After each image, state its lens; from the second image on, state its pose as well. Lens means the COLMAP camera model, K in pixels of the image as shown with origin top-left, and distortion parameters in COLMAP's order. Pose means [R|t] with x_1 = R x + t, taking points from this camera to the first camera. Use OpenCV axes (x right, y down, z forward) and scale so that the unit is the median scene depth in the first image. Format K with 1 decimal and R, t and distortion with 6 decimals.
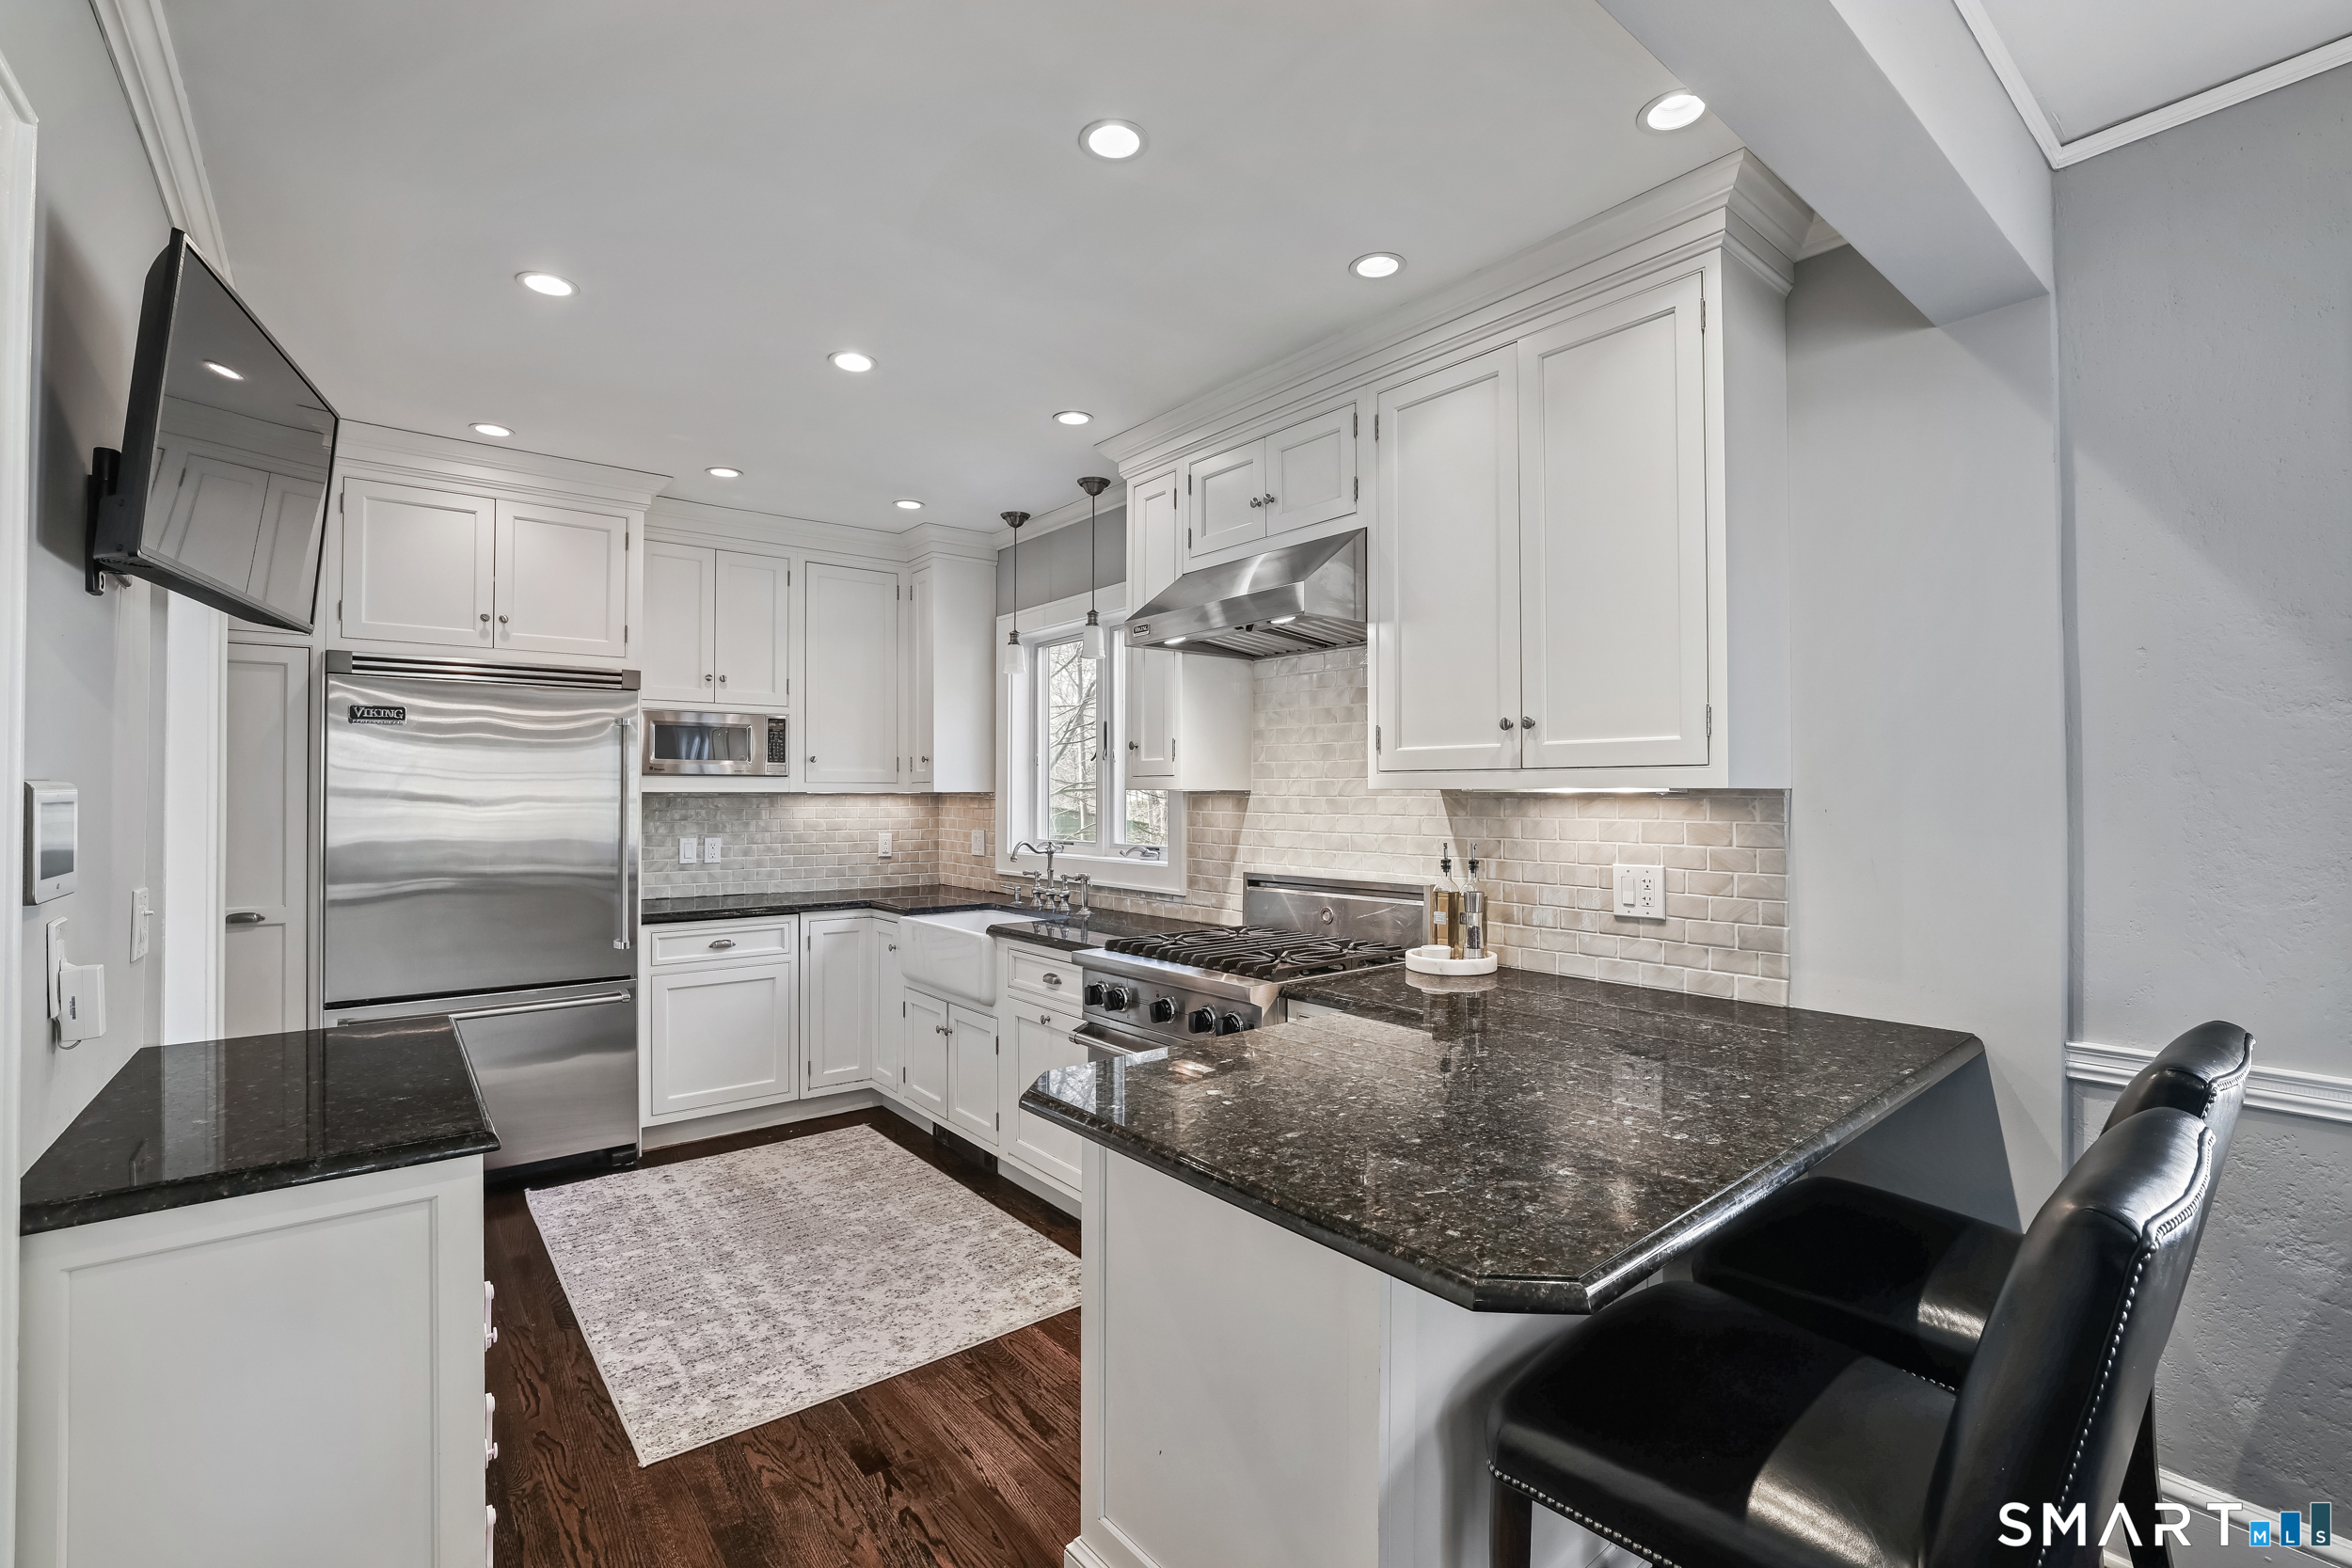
lens RADIAL K [[1055.7, 0, 1170.4], [0, 1055.7, 783.5], [0, 0, 1]] dist [-0.039833, 0.012927]
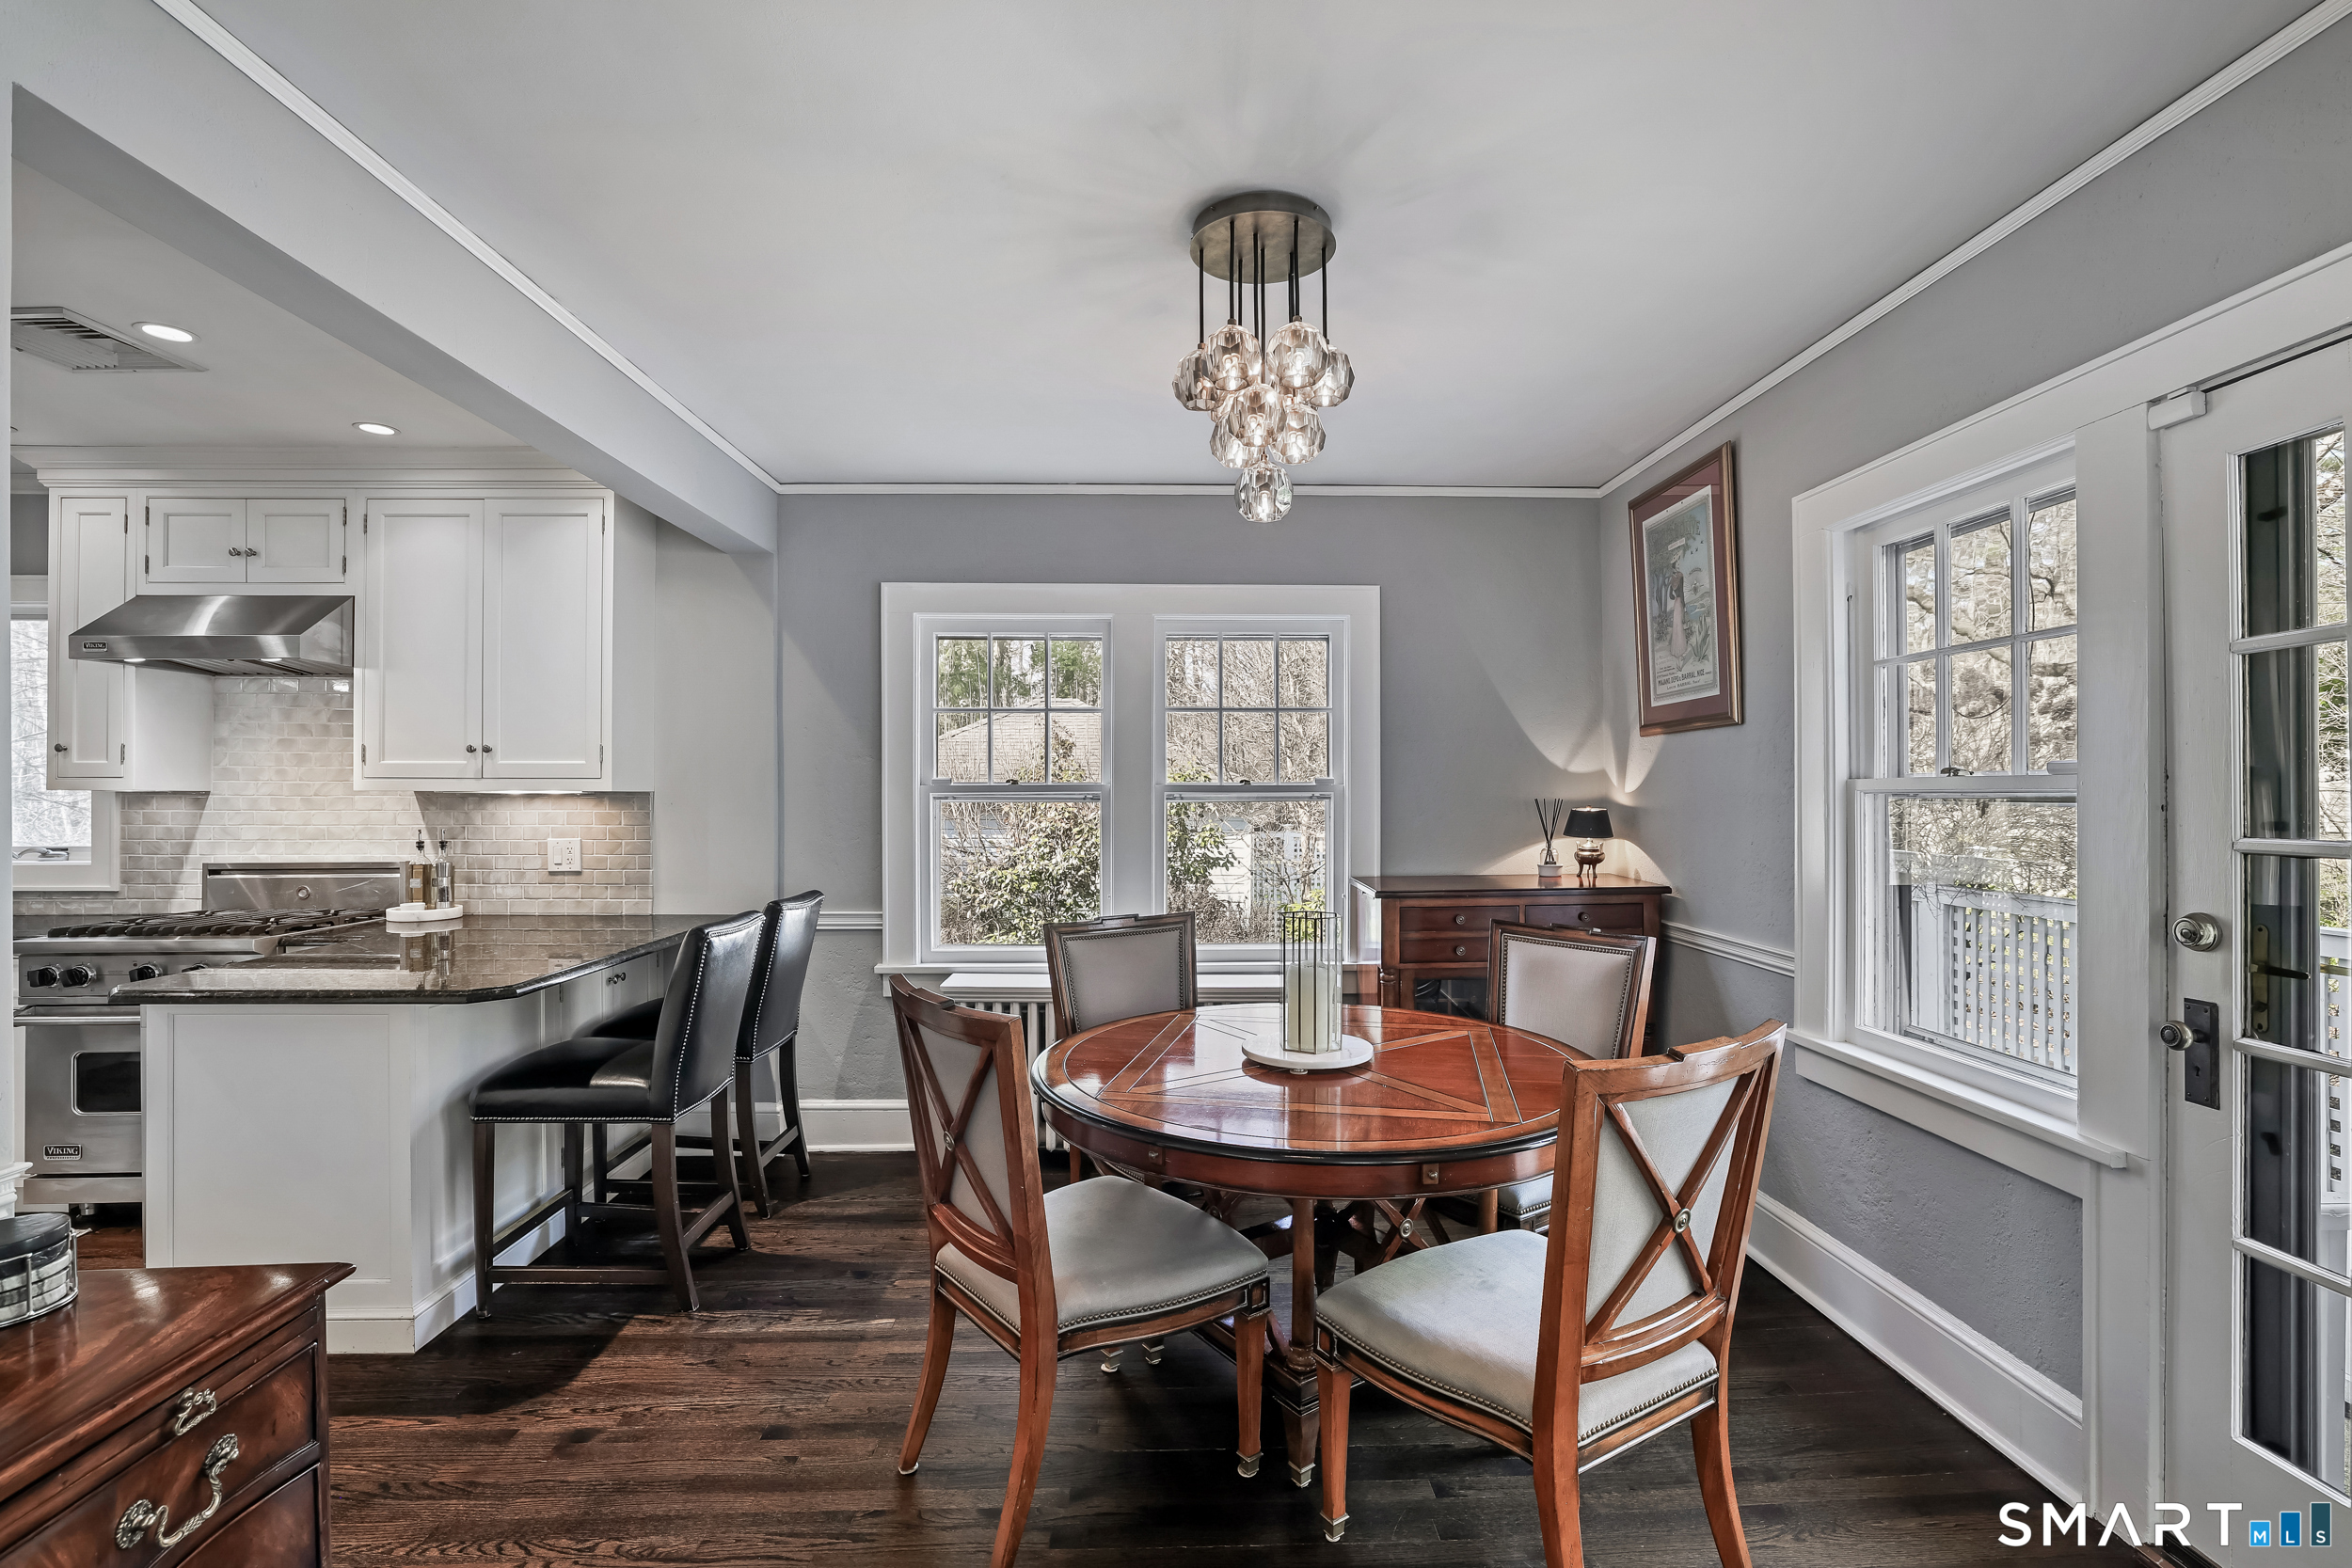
lens RADIAL K [[1055.7, 0, 1188.3], [0, 1055.7, 790.9], [0, 0, 1]] dist [-0.039833, 0.012927]
pose [[0.595803, 0.001328, 0.803130, -0.217497], [-0.008622, 0.999952, 0.004743, -0.009247], [-0.803085, -0.009751, 0.595785, -0.587705]]
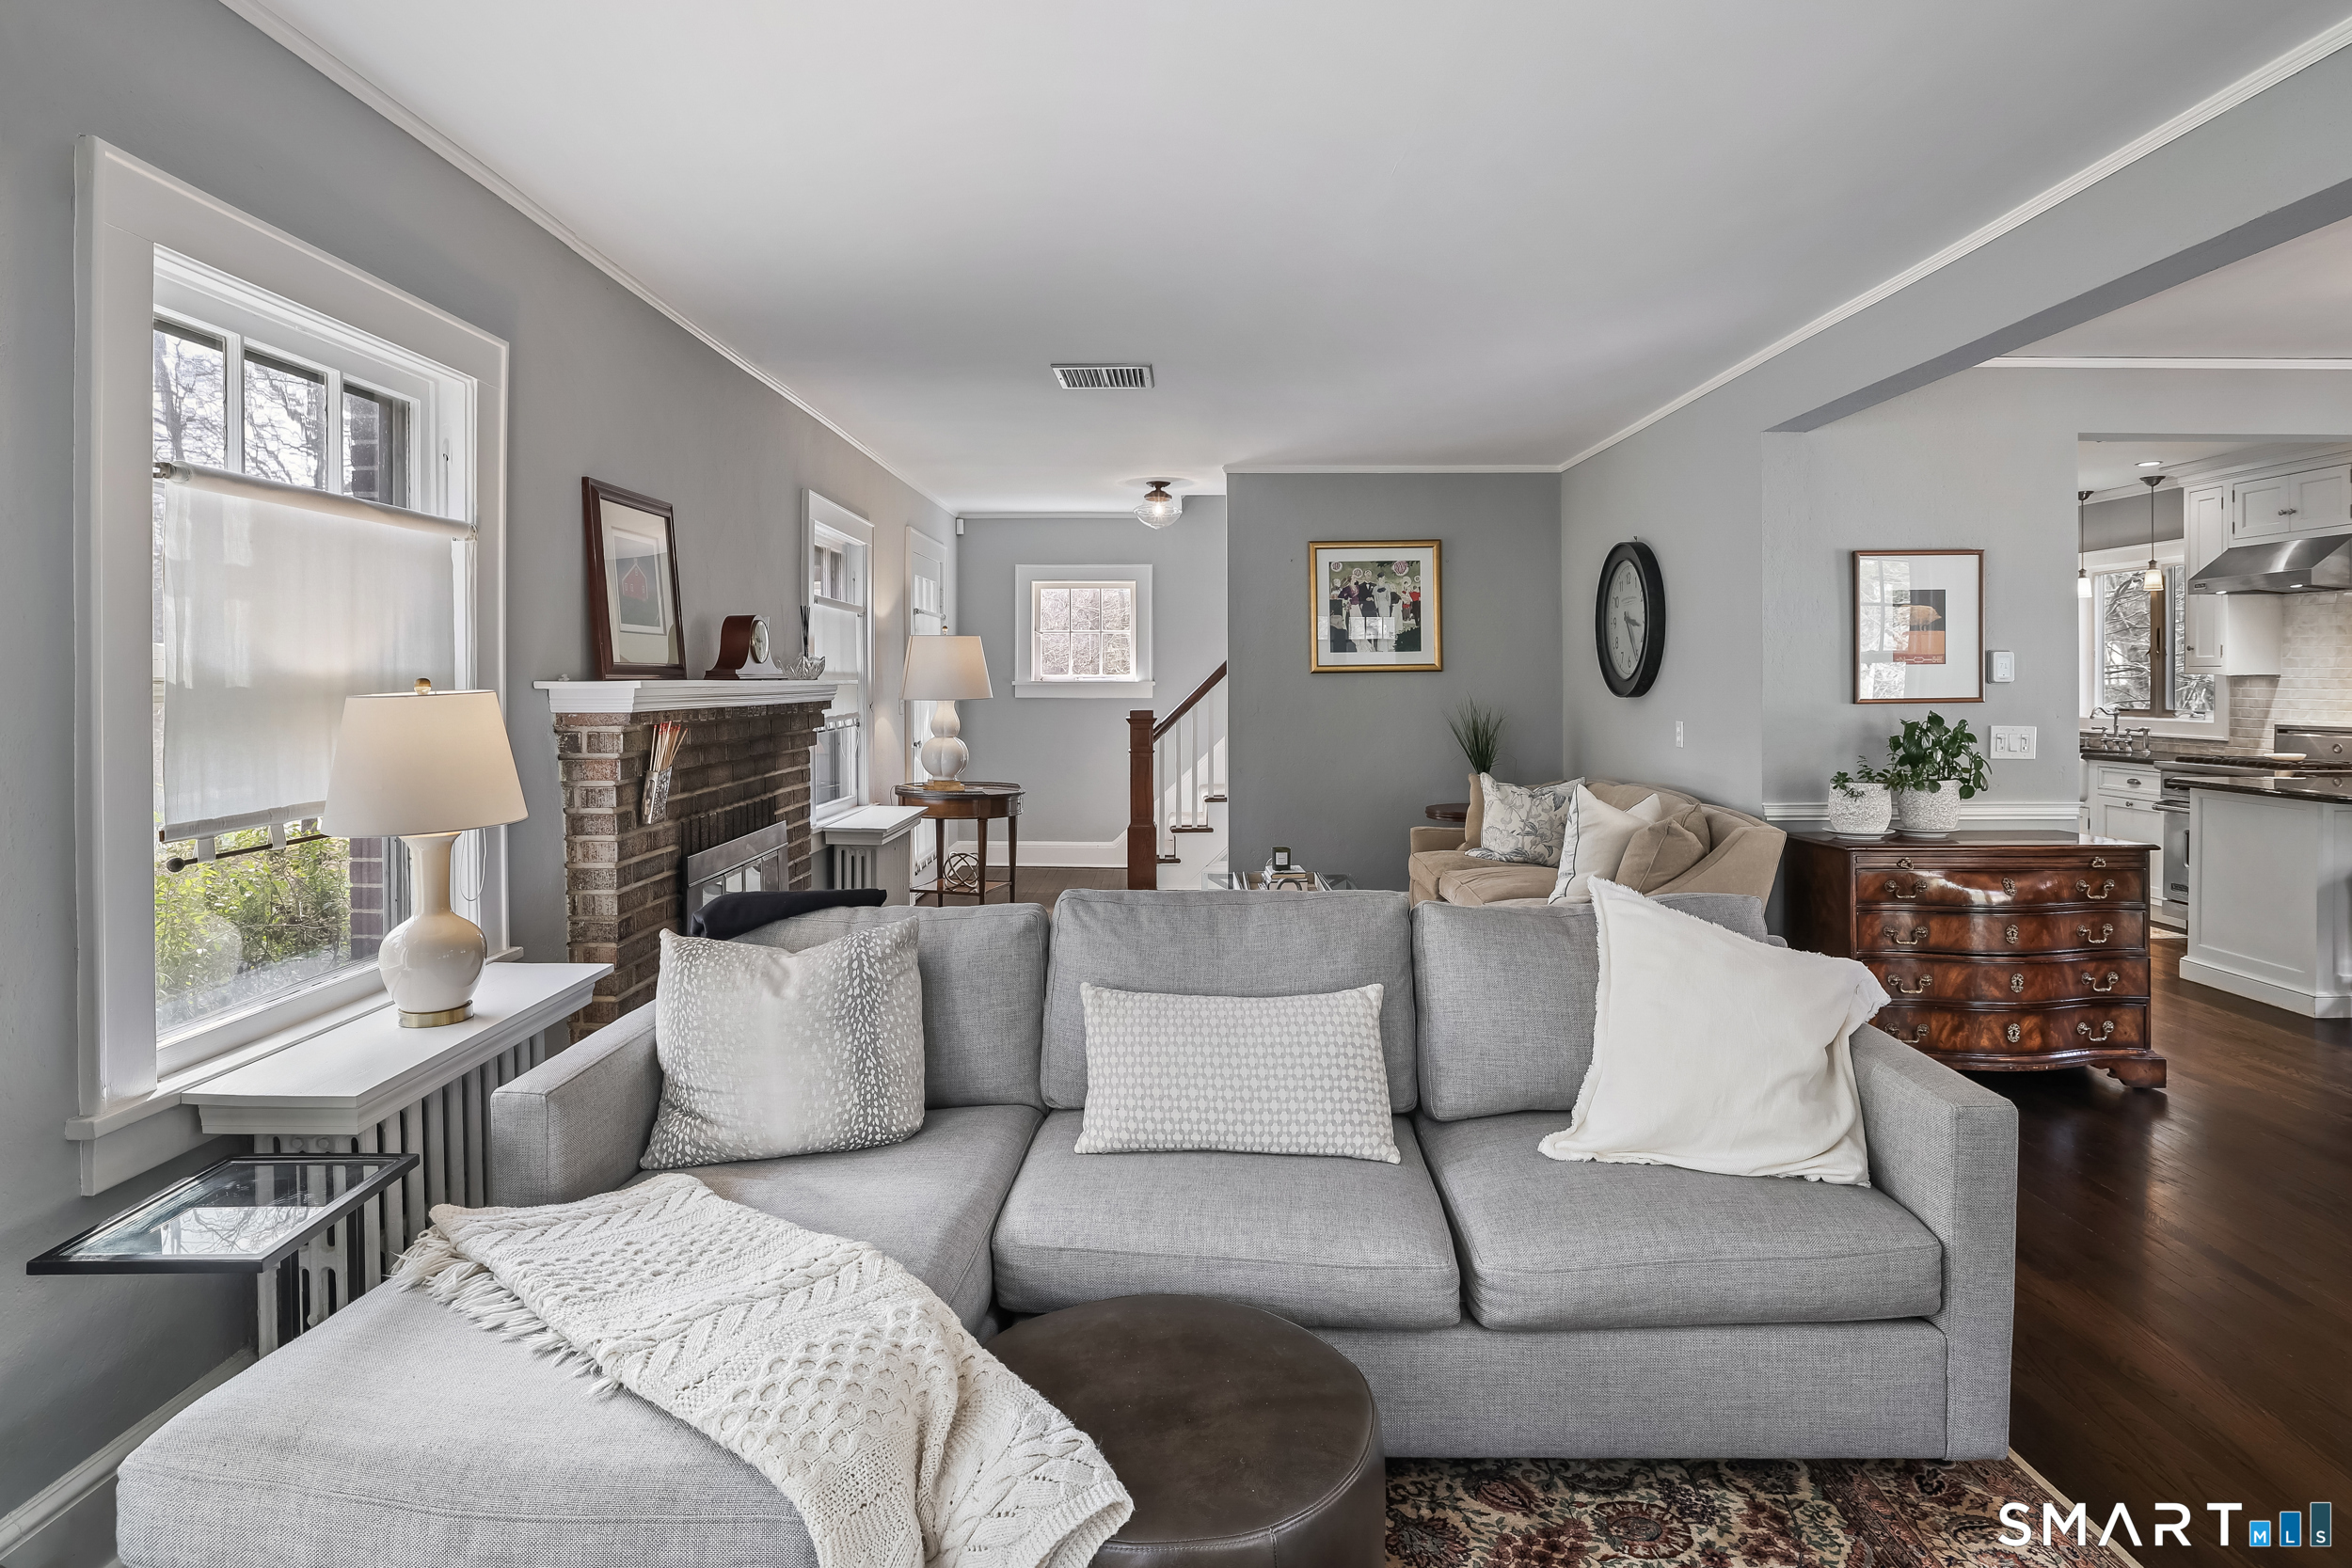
lens RADIAL K [[1267.6, 0, 1155.3], [0, 1267.6, 675.2], [0, 0, 1]] dist [-0.044069, 0.011070]
pose [[0.775775, -0.001204, -0.631008, -0.084894], [0.007674, 0.999942, 0.007526, -0.023711], [0.630963, -0.010681, 0.775740, -1.835554]]
